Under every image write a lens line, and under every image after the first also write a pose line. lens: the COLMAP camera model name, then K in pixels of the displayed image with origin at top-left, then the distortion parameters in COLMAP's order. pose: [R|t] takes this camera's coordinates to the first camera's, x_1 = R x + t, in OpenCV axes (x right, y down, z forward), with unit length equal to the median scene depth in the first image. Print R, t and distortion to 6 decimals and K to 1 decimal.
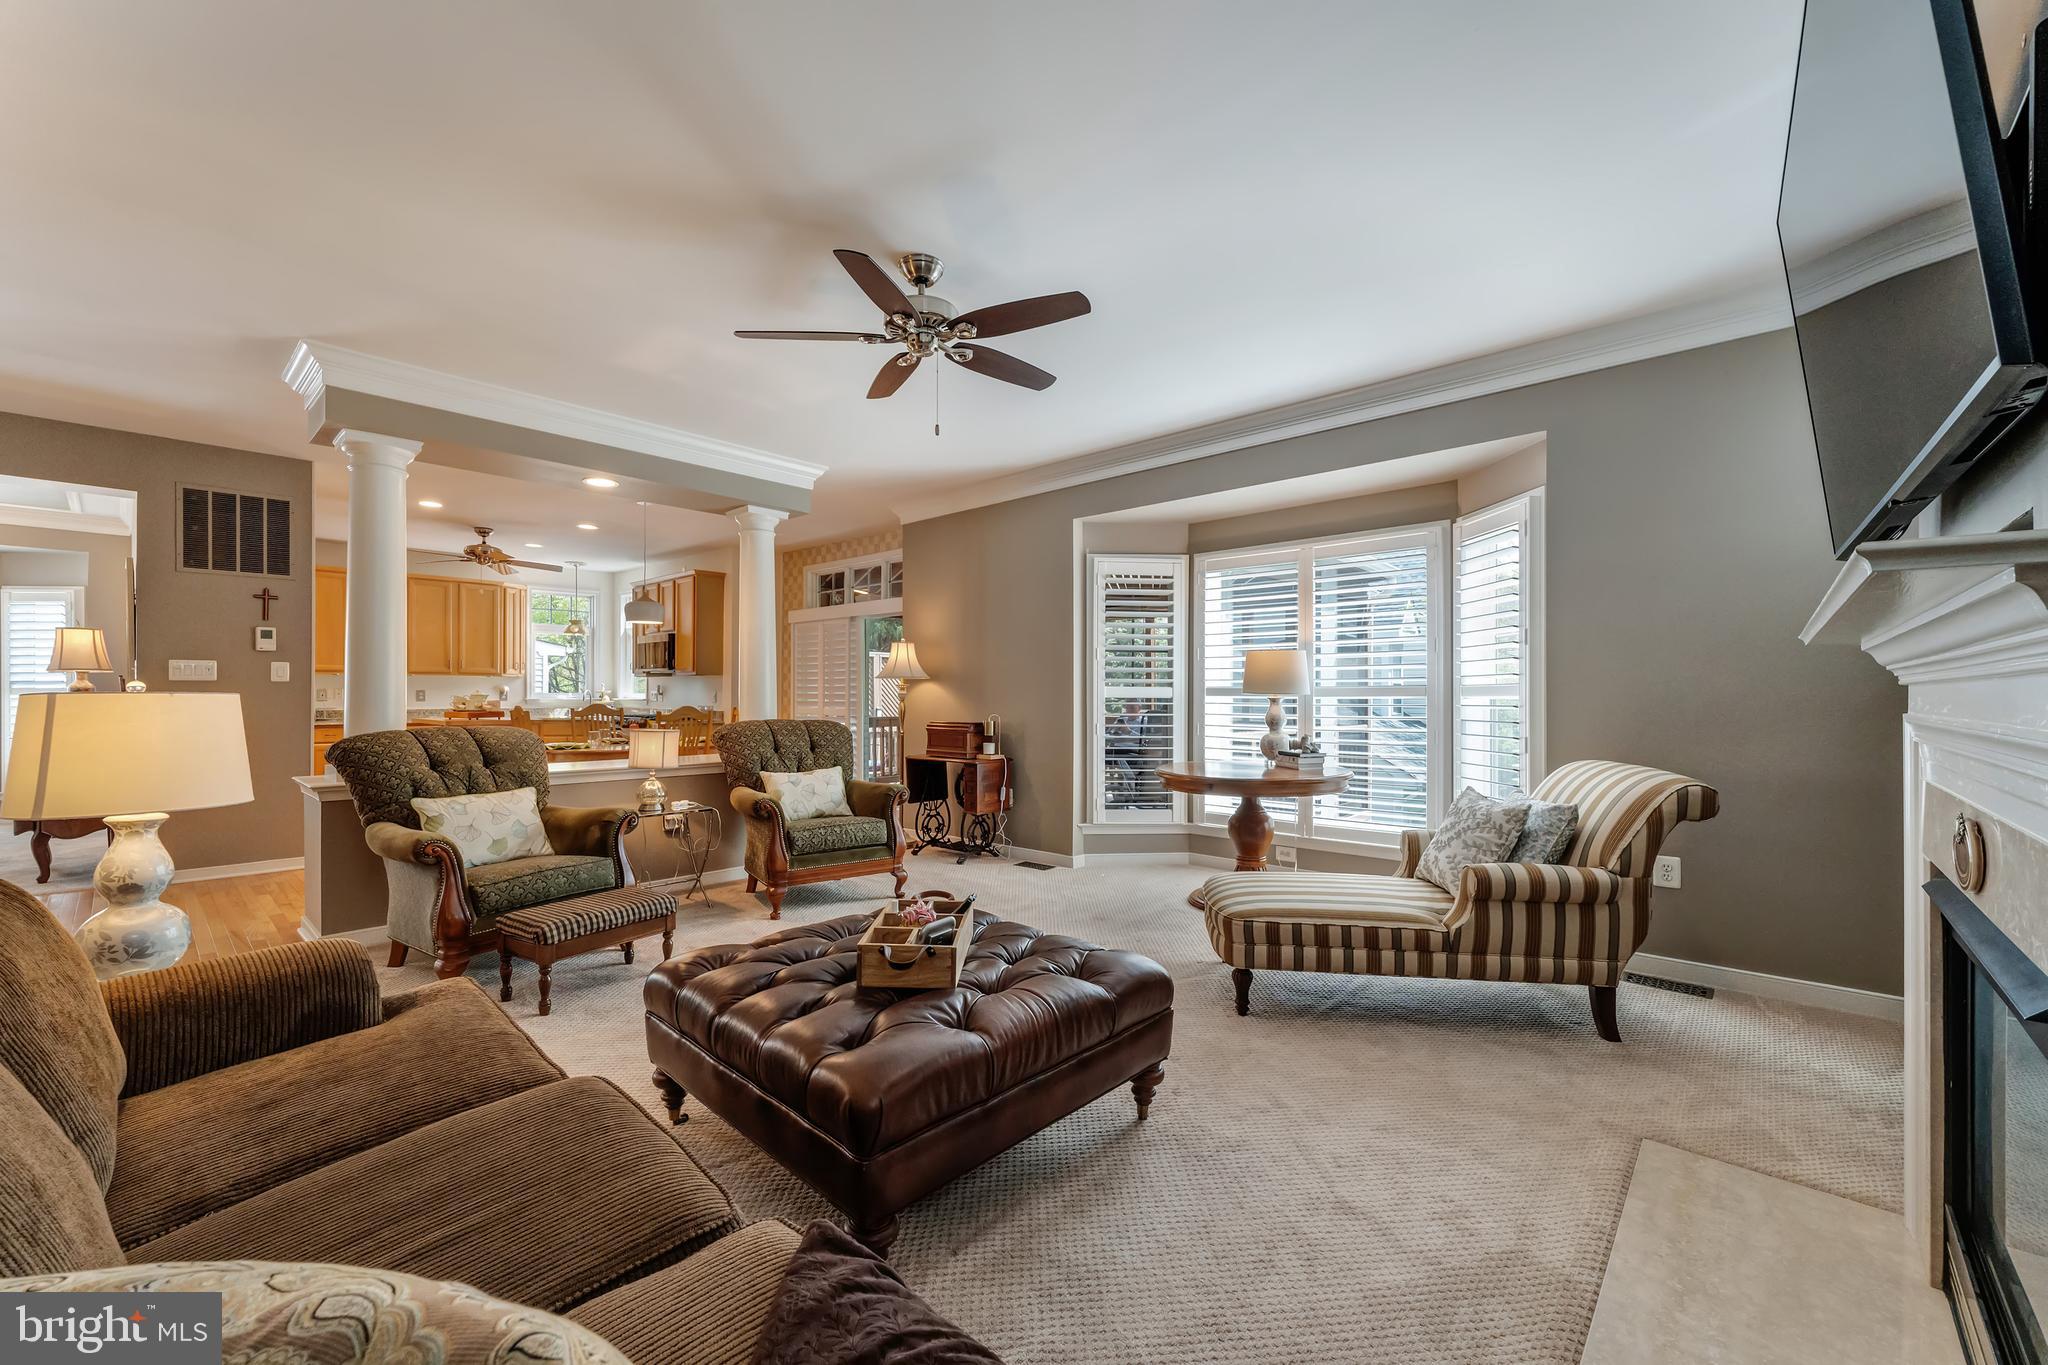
lens RADIAL K [[808.8, 0, 1017.0], [0, 808.8, 689.6], [0, 0, 1]] dist [0.000065, -0.000039]
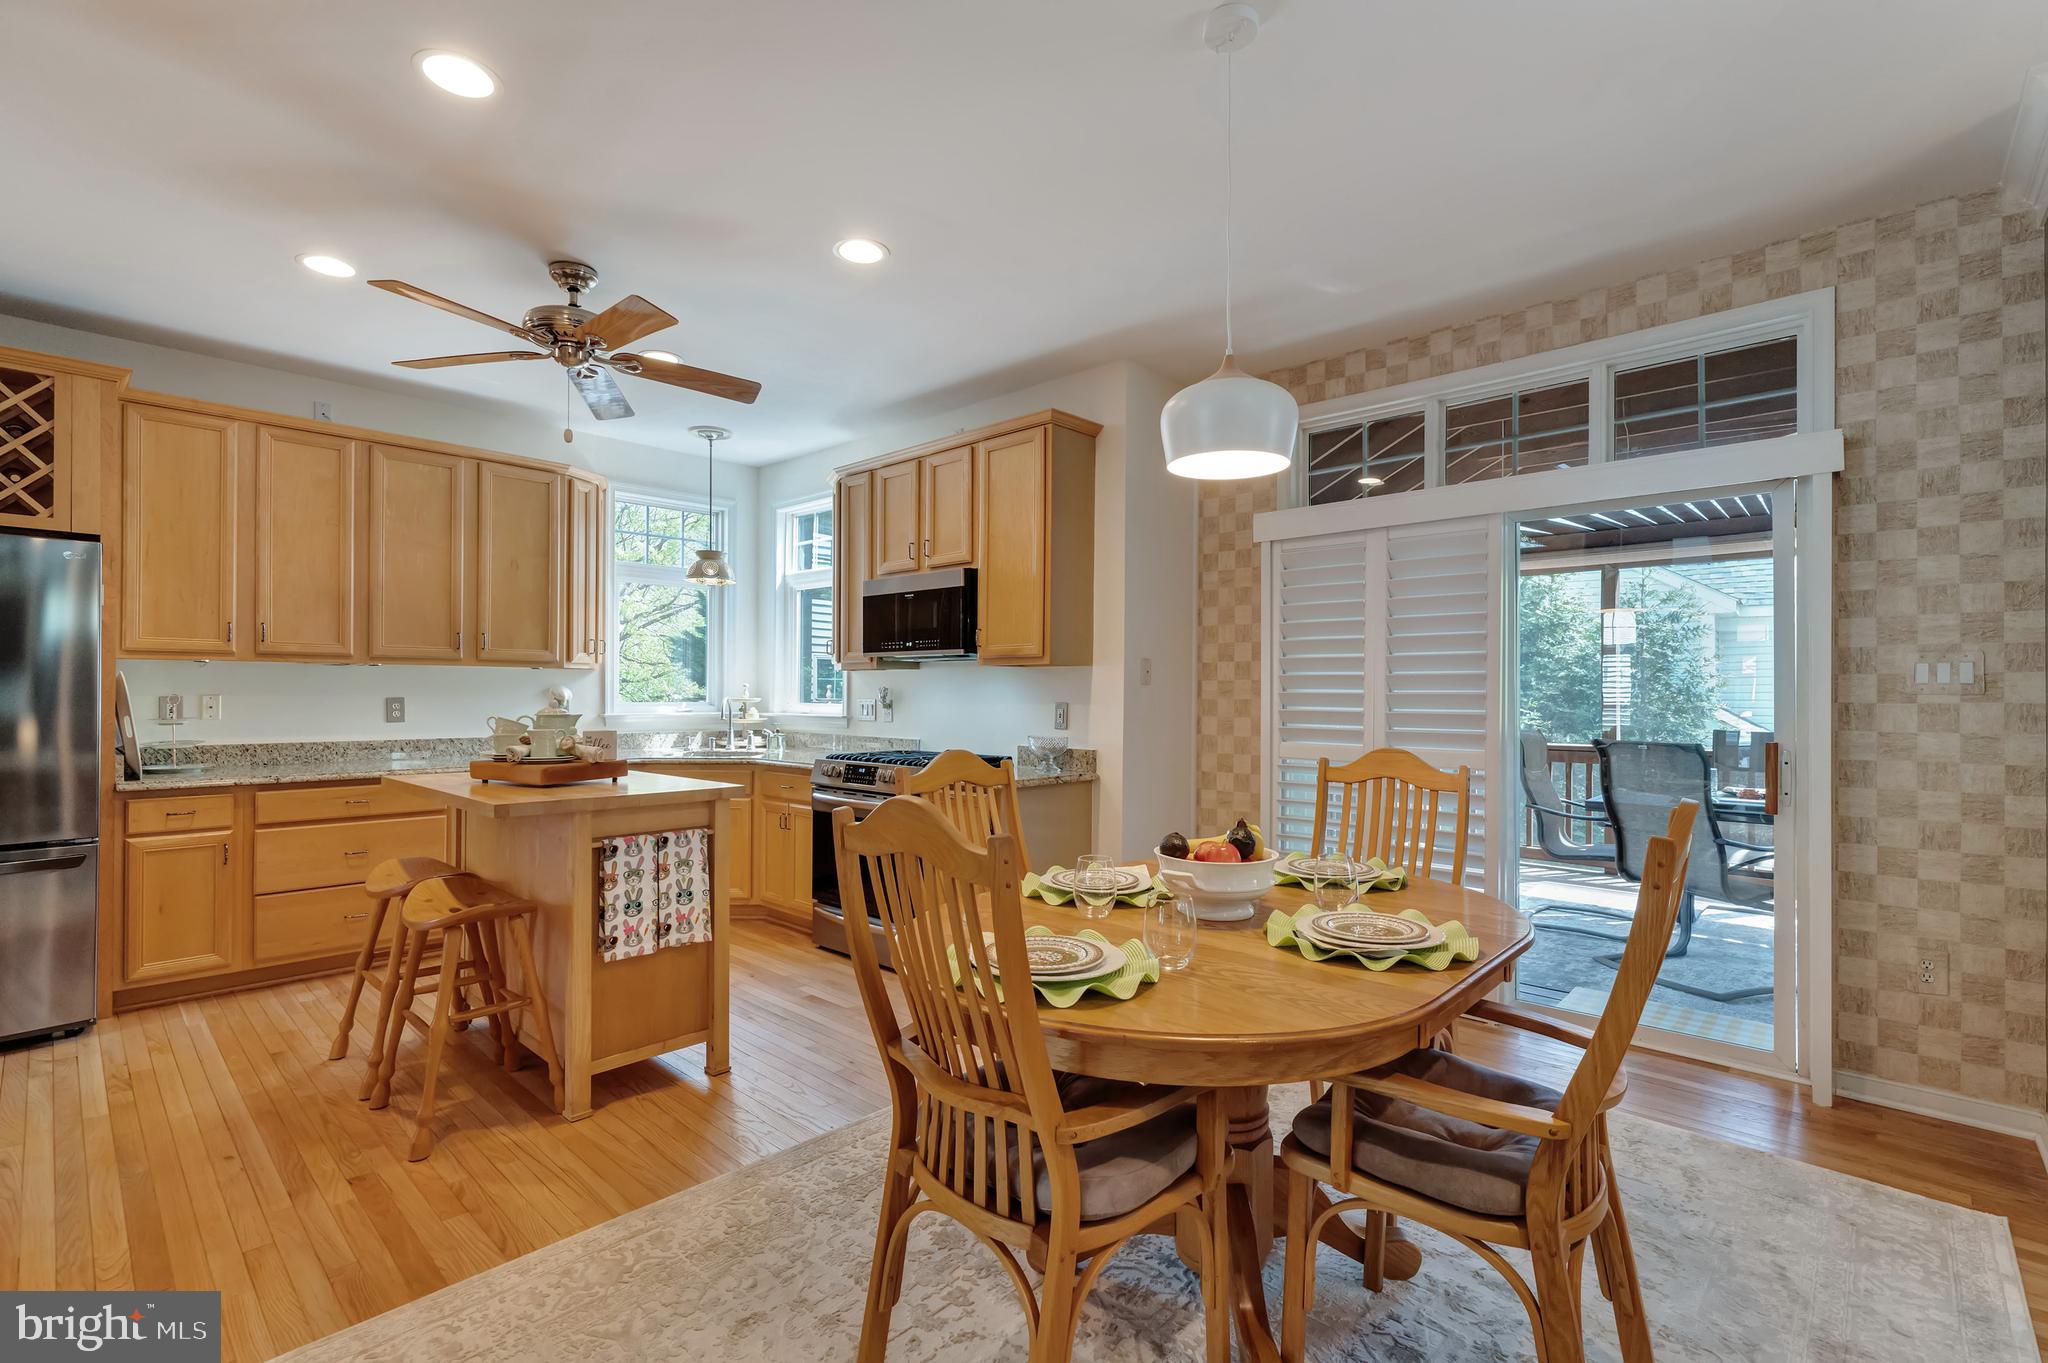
lens RADIAL K [[918.2, 0, 1008.8], [0, 918.2, 690.5], [0, 0, 1]] dist [-0.005323, -0.000603]
pose [[0.999506, 0.003745, -0.031209, -0.396807], [-0.003709, 0.999992, 0.001214, -0.005381], [0.031213, -0.001098, 0.999512, 0.521810]]
